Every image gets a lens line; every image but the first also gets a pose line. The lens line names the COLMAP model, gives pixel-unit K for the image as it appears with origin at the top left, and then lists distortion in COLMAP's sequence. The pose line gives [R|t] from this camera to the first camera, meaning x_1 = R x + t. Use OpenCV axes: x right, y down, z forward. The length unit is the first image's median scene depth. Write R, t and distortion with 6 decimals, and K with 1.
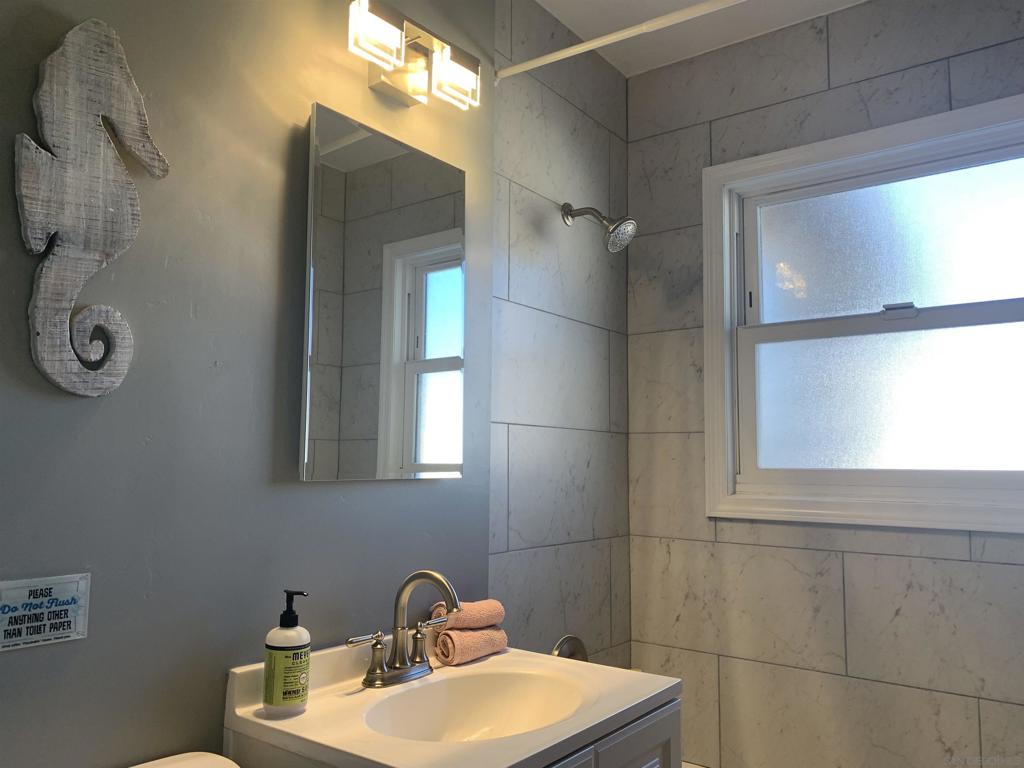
lens RADIAL K [[779.7, 0, 507.1], [0, 779.7, 381.9], [0, 0, 1]] dist [0.013496, -0.008944]
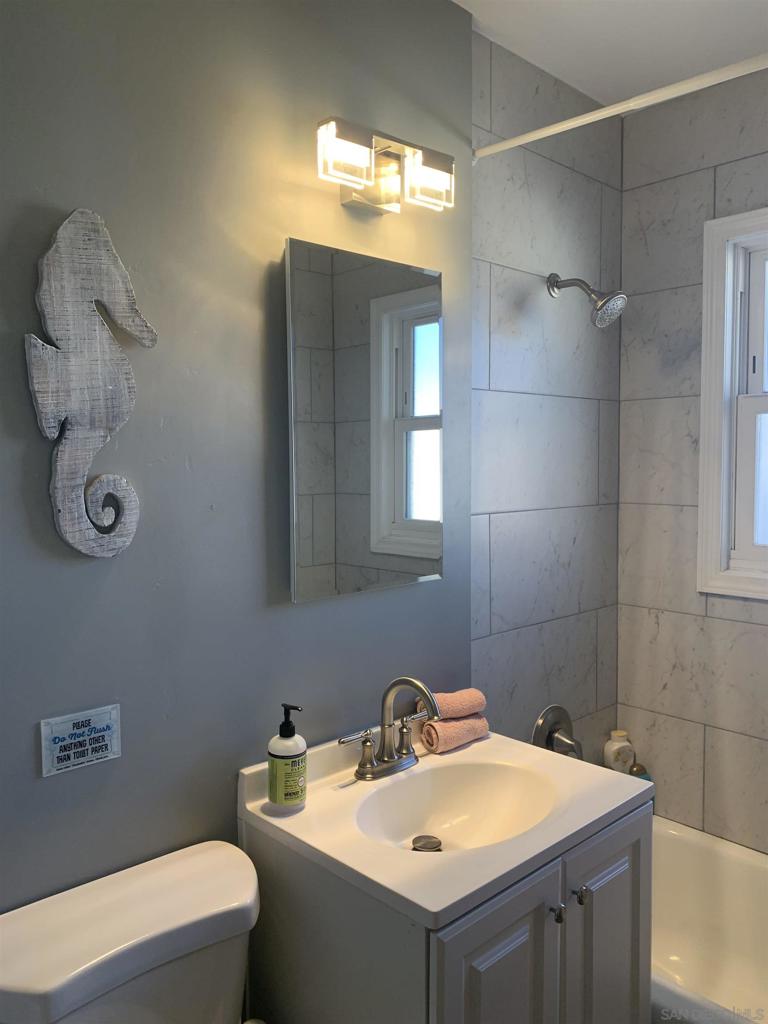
lens RADIAL K [[779.7, 0, 377.7], [0, 779.7, 518.1], [0, 0, 1]] dist [0.013496, -0.008944]
pose [[0.986656, -0.006651, -0.162685, 0.026028], [0.031598, 0.987991, 0.151244, -0.119673], [0.159726, -0.154366, 0.975017, -0.023642]]
